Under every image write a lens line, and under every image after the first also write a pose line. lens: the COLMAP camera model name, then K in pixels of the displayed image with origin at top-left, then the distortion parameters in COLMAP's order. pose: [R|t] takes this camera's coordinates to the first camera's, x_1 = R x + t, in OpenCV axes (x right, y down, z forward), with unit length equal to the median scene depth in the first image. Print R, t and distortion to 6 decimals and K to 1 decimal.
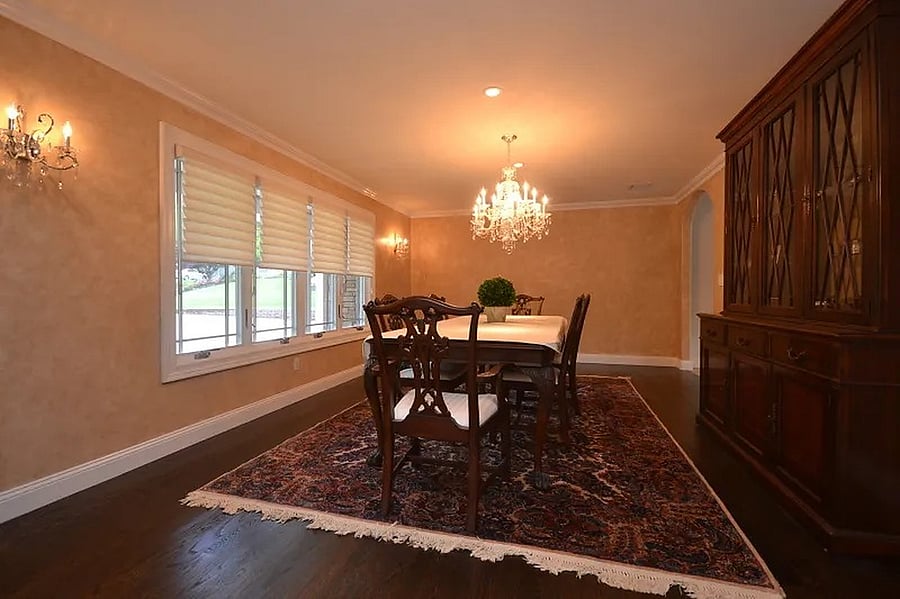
lens RADIAL K [[400.6, 0, 446.3], [0, 400.6, 300.2], [0, 0, 1]] dist [0.003415, 0.000280]
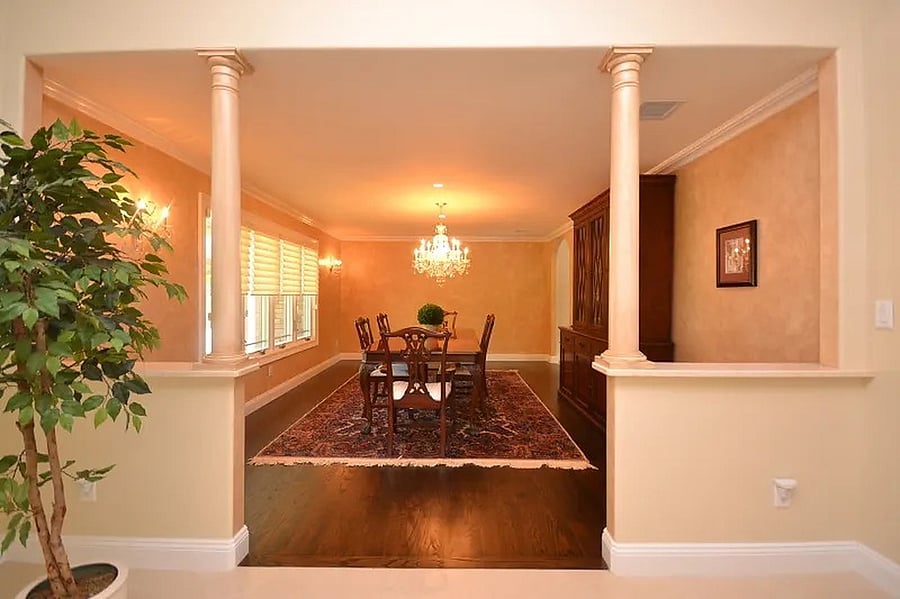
lens RADIAL K [[400.6, 0, 446.3], [0, 400.6, 300.2], [0, 0, 1]] dist [0.003415, 0.000280]
pose [[0.964198, 0.002028, 0.265176, -0.287622], [-0.001258, 0.999994, -0.003074, -0.087391], [-0.265181, 0.002630, 0.964195, -0.532166]]
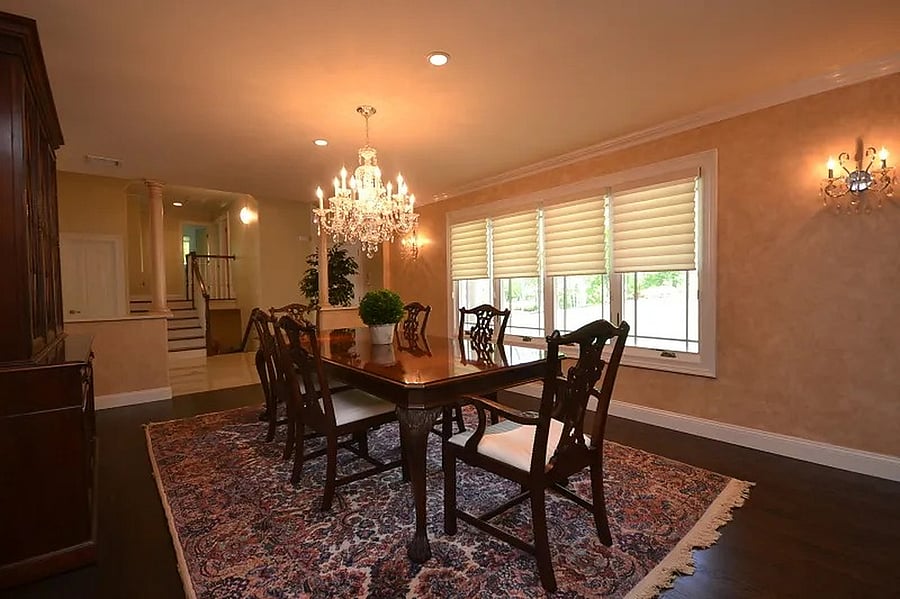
lens RADIAL K [[400.6, 0, 446.3], [0, 400.6, 300.2], [0, 0, 1]] dist [0.003415, 0.000280]
pose [[-0.552171, 0.035493, -0.832975, 1.065116], [0.009315, 0.999294, 0.036405, -0.082827], [0.833679, 0.012343, -0.552112, 2.253818]]
